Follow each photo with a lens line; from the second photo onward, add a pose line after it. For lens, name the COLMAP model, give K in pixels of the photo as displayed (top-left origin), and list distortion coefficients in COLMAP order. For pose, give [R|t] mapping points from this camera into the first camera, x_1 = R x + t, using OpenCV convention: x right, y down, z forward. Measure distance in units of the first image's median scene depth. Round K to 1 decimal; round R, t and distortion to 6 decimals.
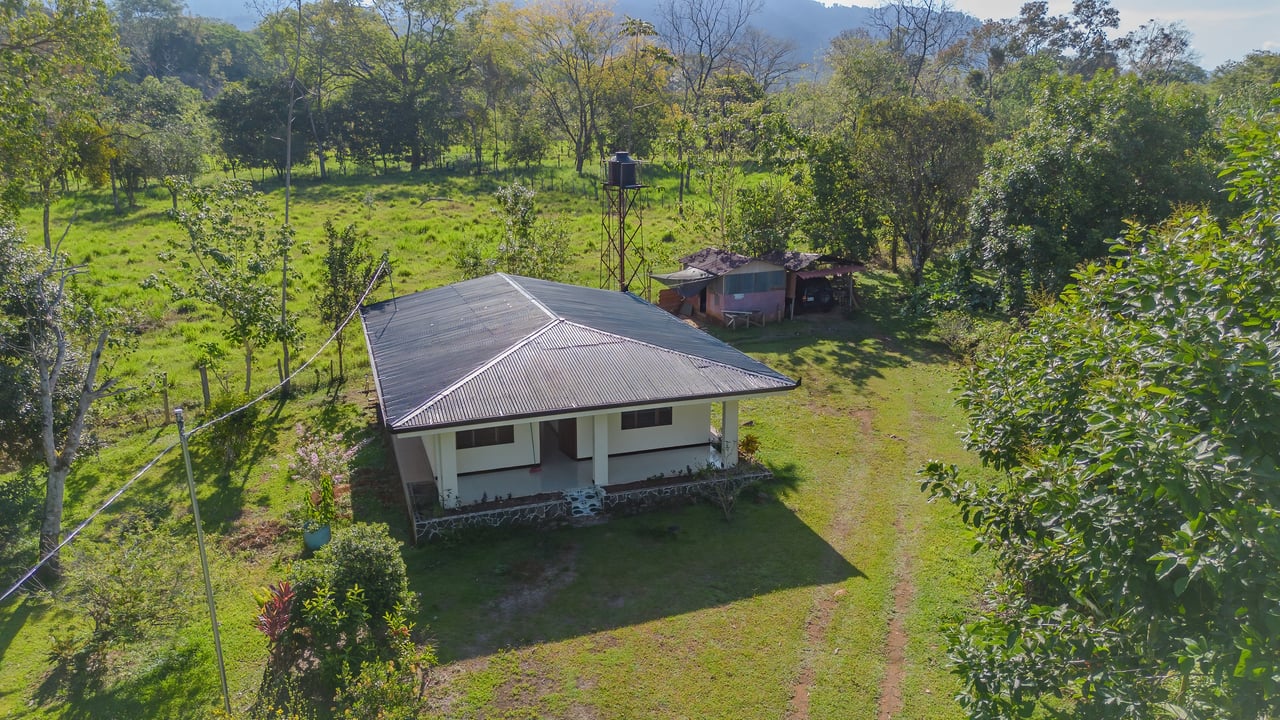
lens RADIAL K [[909.9, 0, 640.2], [0, 909.9, 366.5], [0, 0, 1]] dist [0.076451, -0.084239]
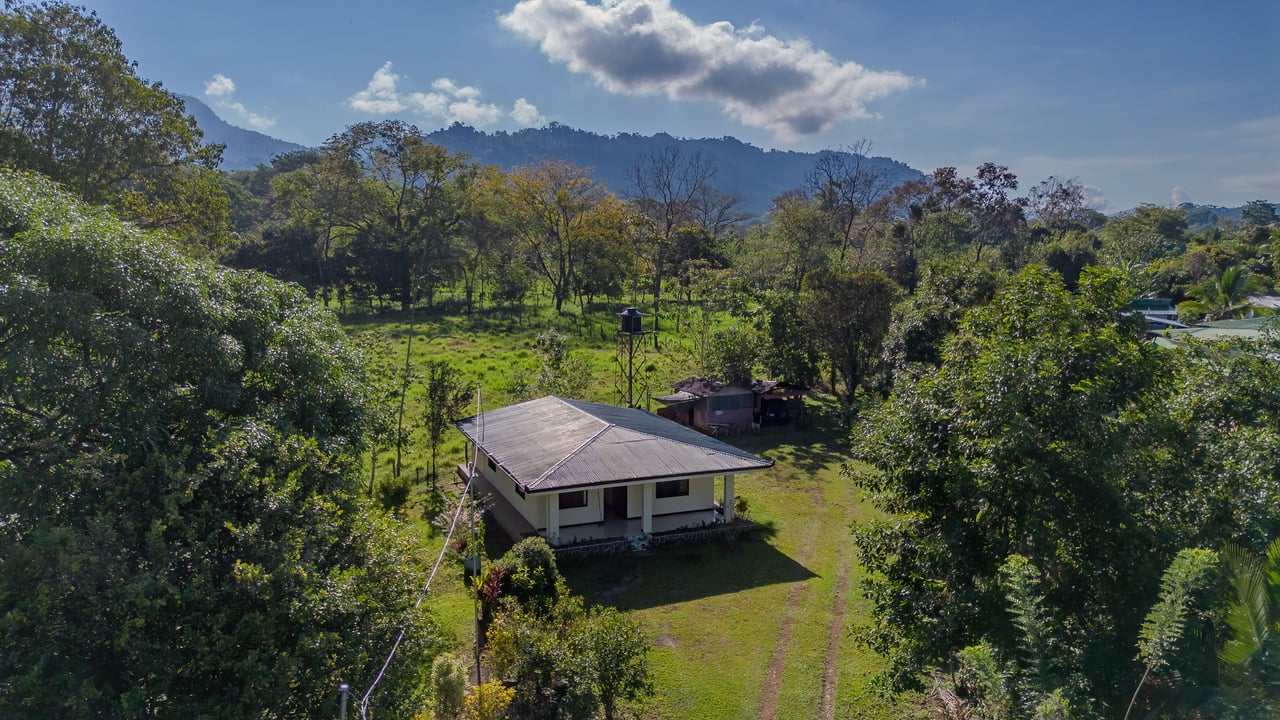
lens RADIAL K [[909.9, 0, 636.9], [0, 909.9, 357.4], [0, 0, 1]] dist [0.076451, -0.084239]
pose [[0.998649, -0.003586, 0.051843, -0.077338], [0.011277, 0.988799, -0.148829, 0.037721], [-0.050729, 0.149213, 0.987503, -0.308072]]
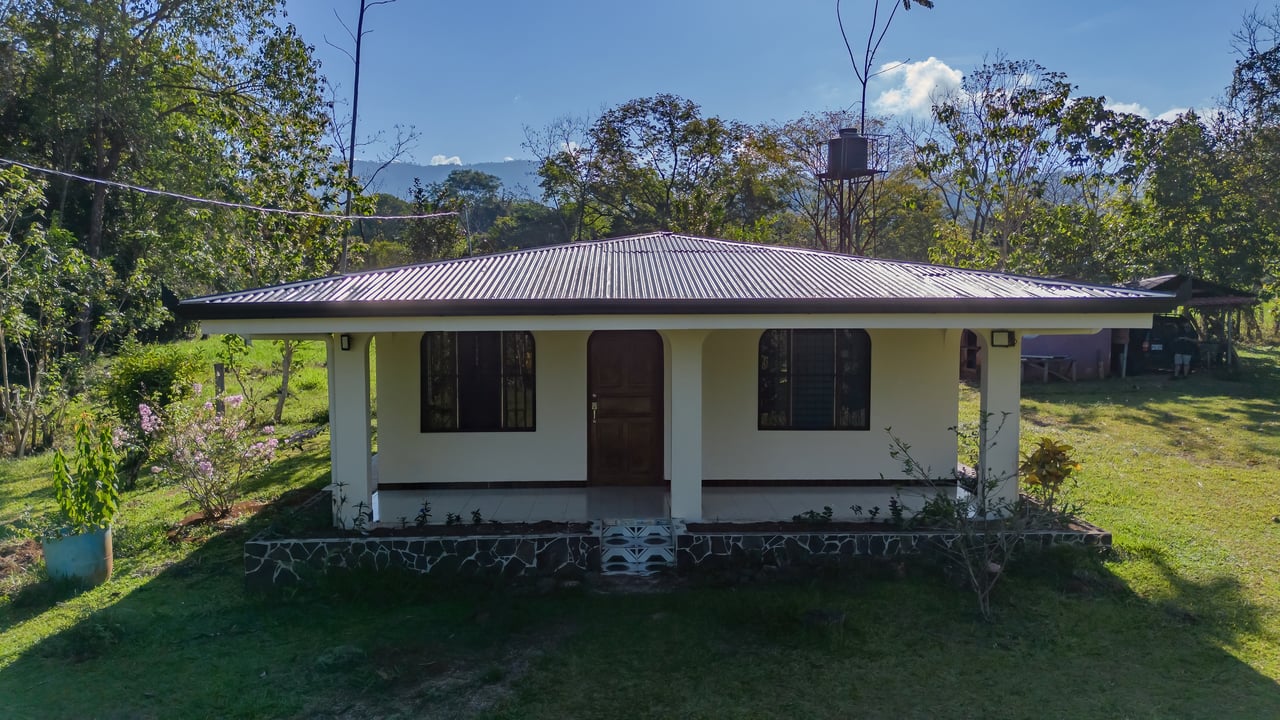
lens RADIAL K [[909.9, 0, 638.8], [0, 909.9, 359.9], [0, 0, 1]] dist [0.076451, -0.084239]
pose [[0.954281, 0.021019, -0.298172, 0.037647], [-0.079074, 0.979739, -0.184010, 0.076724], [0.288263, 0.199175, 0.936608, 0.310399]]
